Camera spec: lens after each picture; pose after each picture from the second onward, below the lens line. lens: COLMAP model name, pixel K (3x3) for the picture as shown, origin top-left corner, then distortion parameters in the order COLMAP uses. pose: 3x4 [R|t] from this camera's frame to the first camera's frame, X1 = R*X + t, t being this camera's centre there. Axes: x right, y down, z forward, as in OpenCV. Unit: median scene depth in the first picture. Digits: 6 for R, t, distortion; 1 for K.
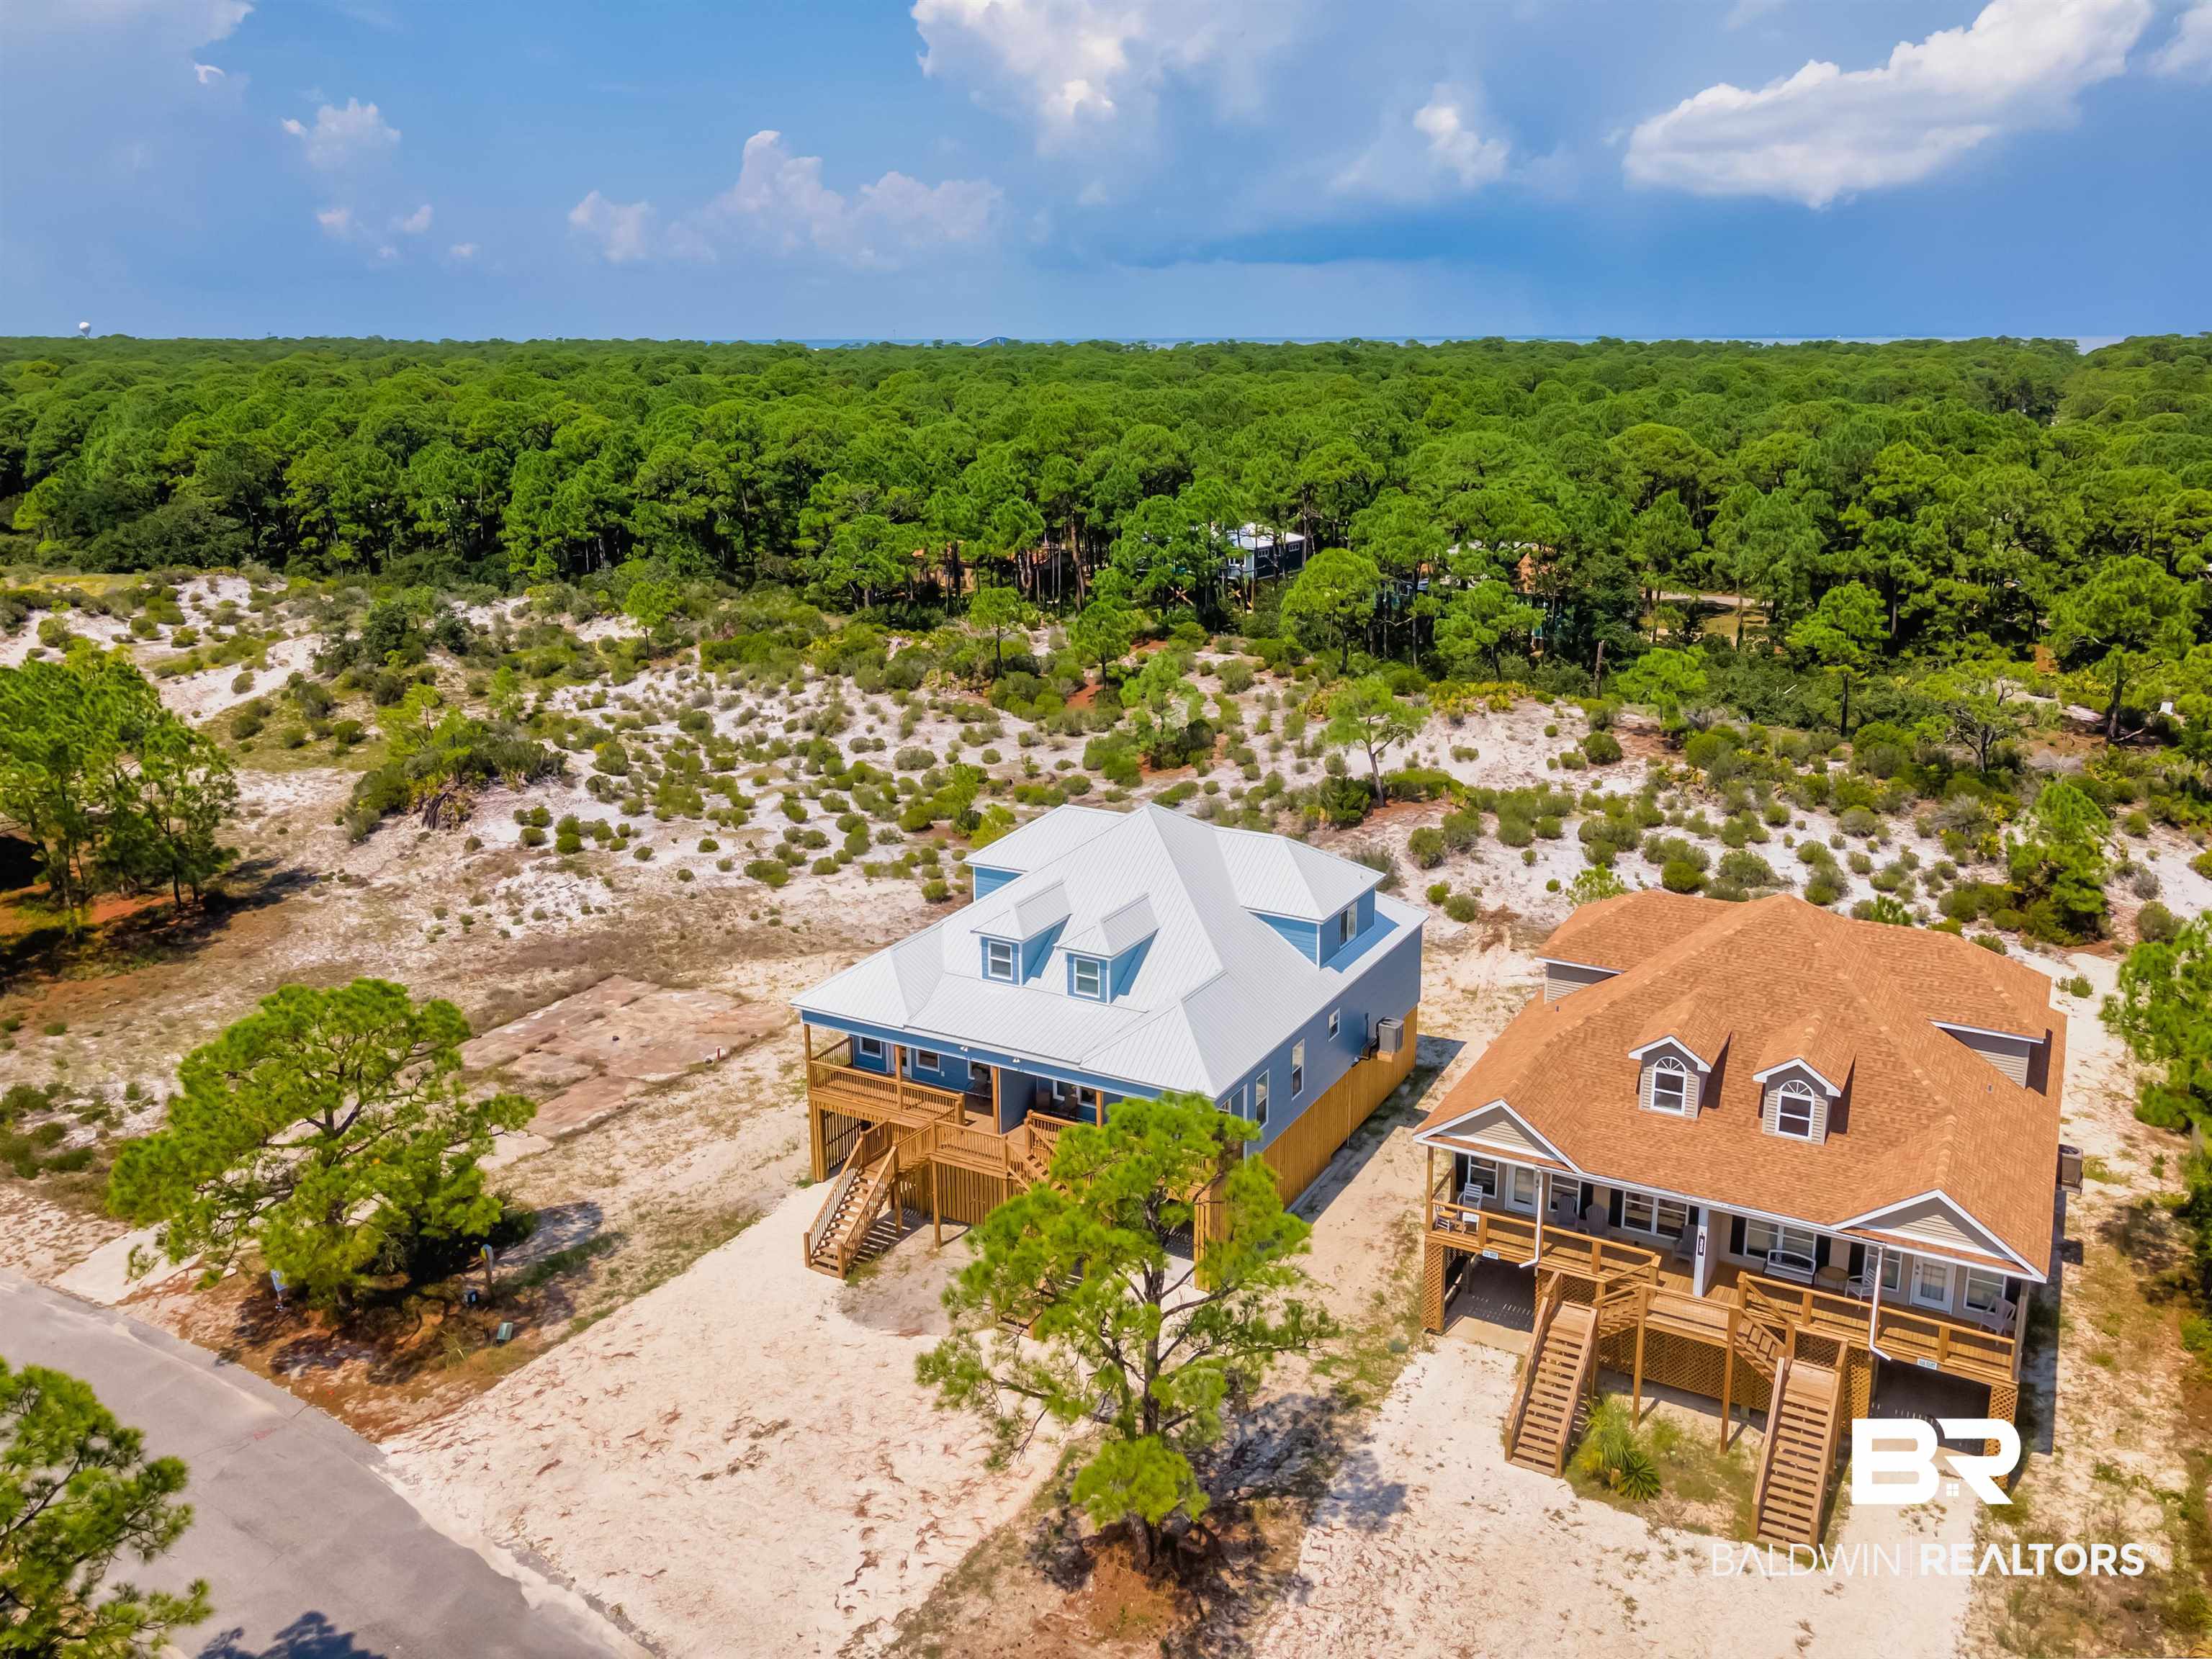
lens RADIAL K [[1694.1, 0, 1106.0], [0, 1694.1, 829.5], [0, 0, 1]] dist [0.014608, 0.006160]
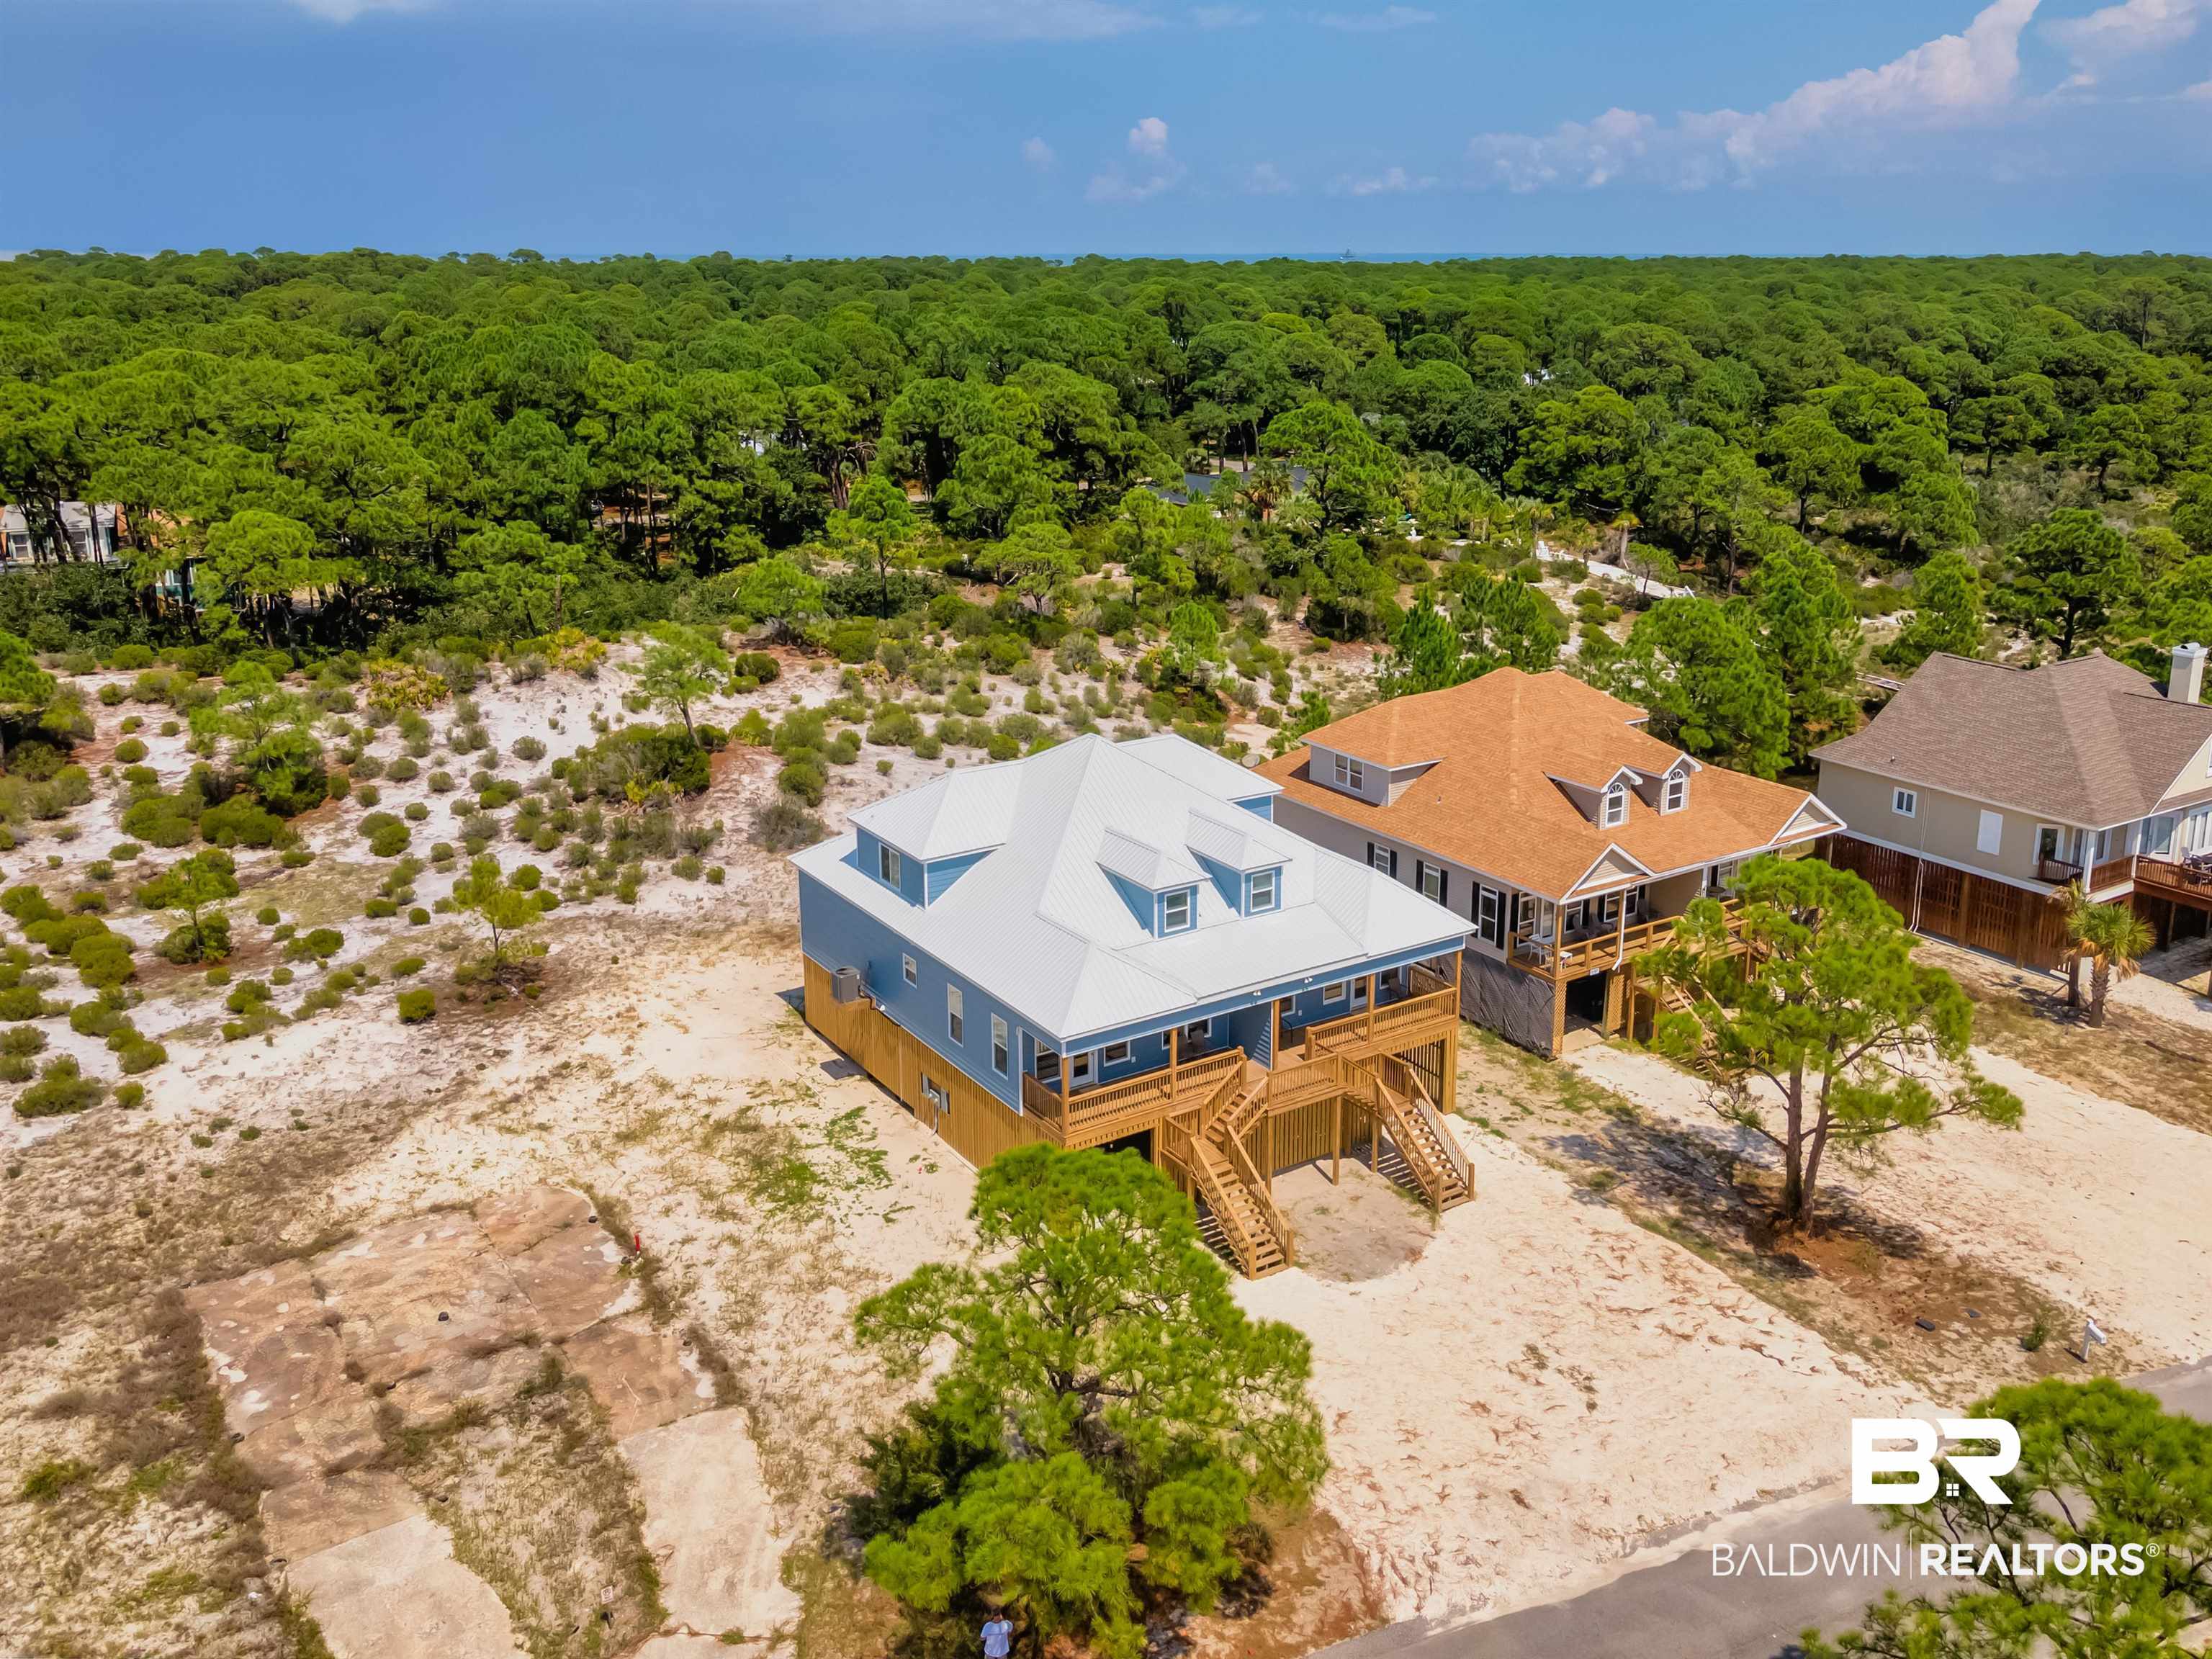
lens RADIAL K [[1900.7, 0, 1034.7], [0, 1900.7, 824.7], [0, 0, 1]] dist [0.005084, -0.001100]
pose [[0.489005, -0.270620, 0.829240, -0.804246], [0.253286, 0.953749, 0.161889, -0.131837], [-0.834697, 0.130871, 0.534933, 0.421960]]
